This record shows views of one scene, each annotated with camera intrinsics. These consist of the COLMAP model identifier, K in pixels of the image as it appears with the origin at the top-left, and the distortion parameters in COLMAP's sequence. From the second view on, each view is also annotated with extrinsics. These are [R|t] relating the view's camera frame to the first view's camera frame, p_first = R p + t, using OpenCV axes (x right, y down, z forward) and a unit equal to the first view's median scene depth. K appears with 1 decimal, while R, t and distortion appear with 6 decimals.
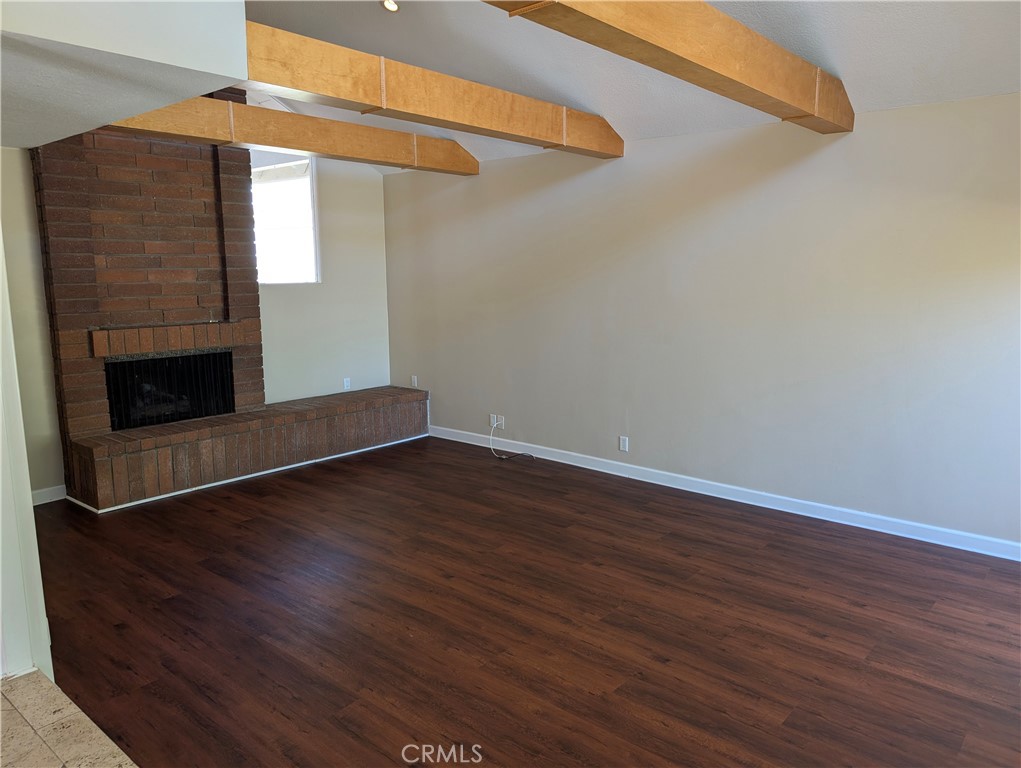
lens RADIAL K [[728.9, 0, 510.5], [0, 728.9, 384.0], [0, 0, 1]] dist [0.018498, 0.003616]
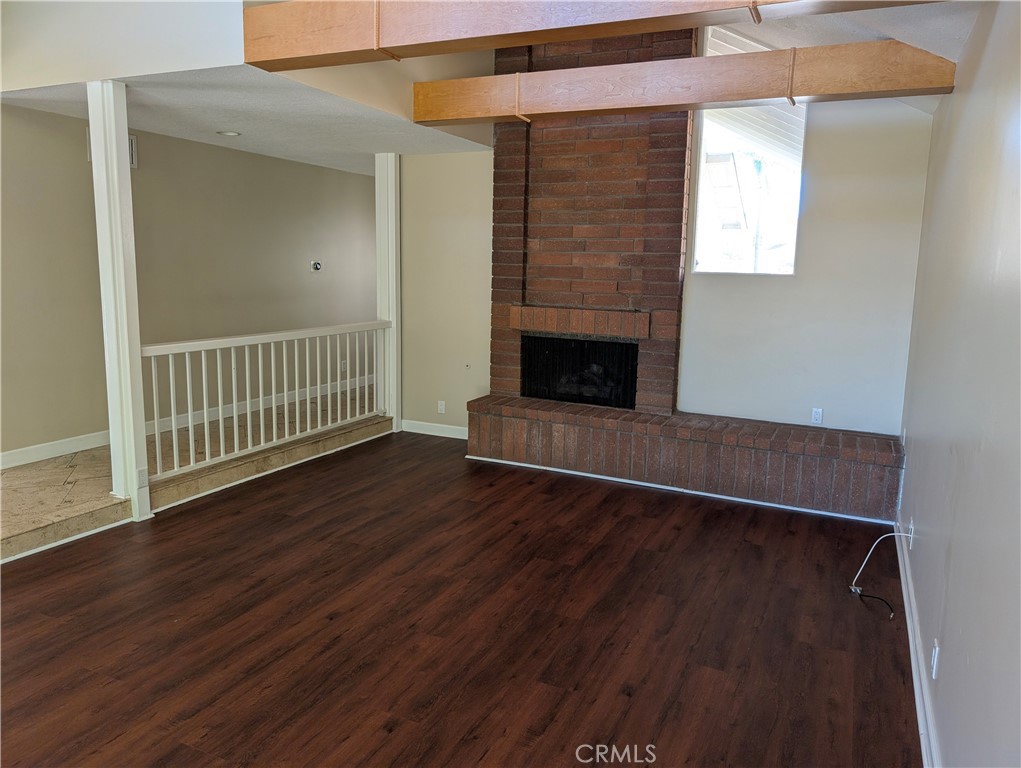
lens RADIAL K [[728.9, 0, 510.5], [0, 728.9, 384.0], [0, 0, 1]] dist [0.018498, 0.003616]
pose [[0.264002, 0.178163, -0.947924, 0.495621], [-0.174526, 0.975393, 0.134720, -0.098838], [0.948601, 0.129871, 0.288600, 0.642715]]
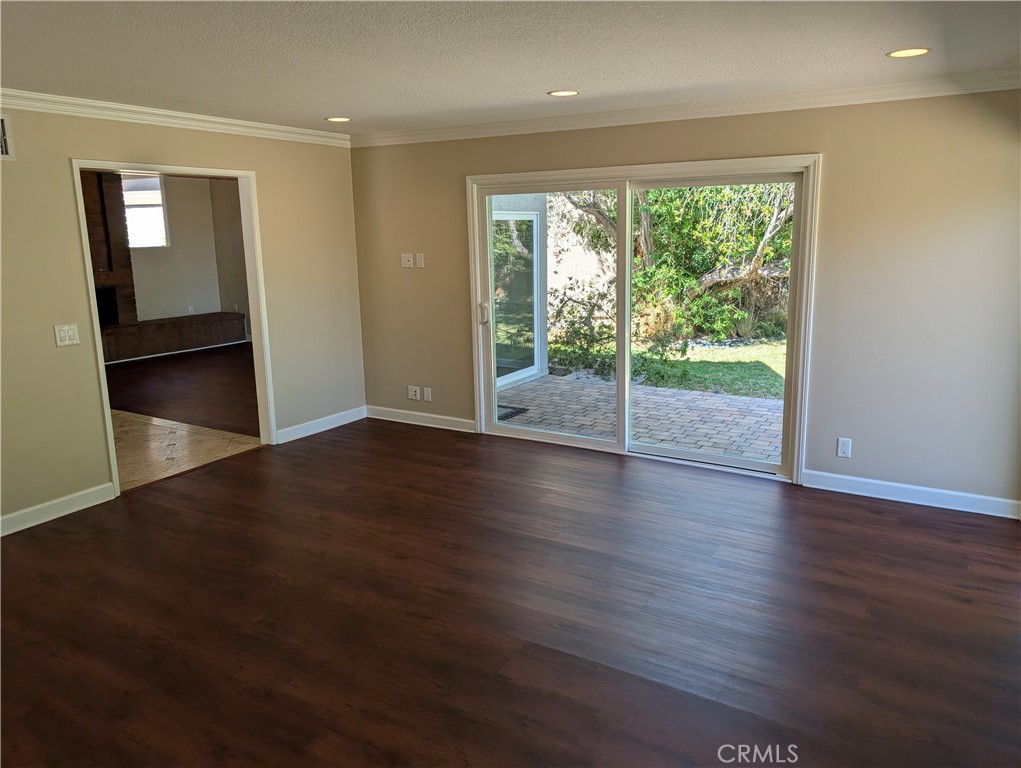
lens RADIAL K [[761.4, 0, 510.5], [0, 761.4, 384.0], [0, 0, 1]] dist [-0.003162, -0.003243]
pose [[0.991893, -0.035341, 0.122063, 0.325704], [0.029651, 0.998401, 0.048122, 0.128833], [-0.123568, -0.044113, 0.991355, -0.931710]]
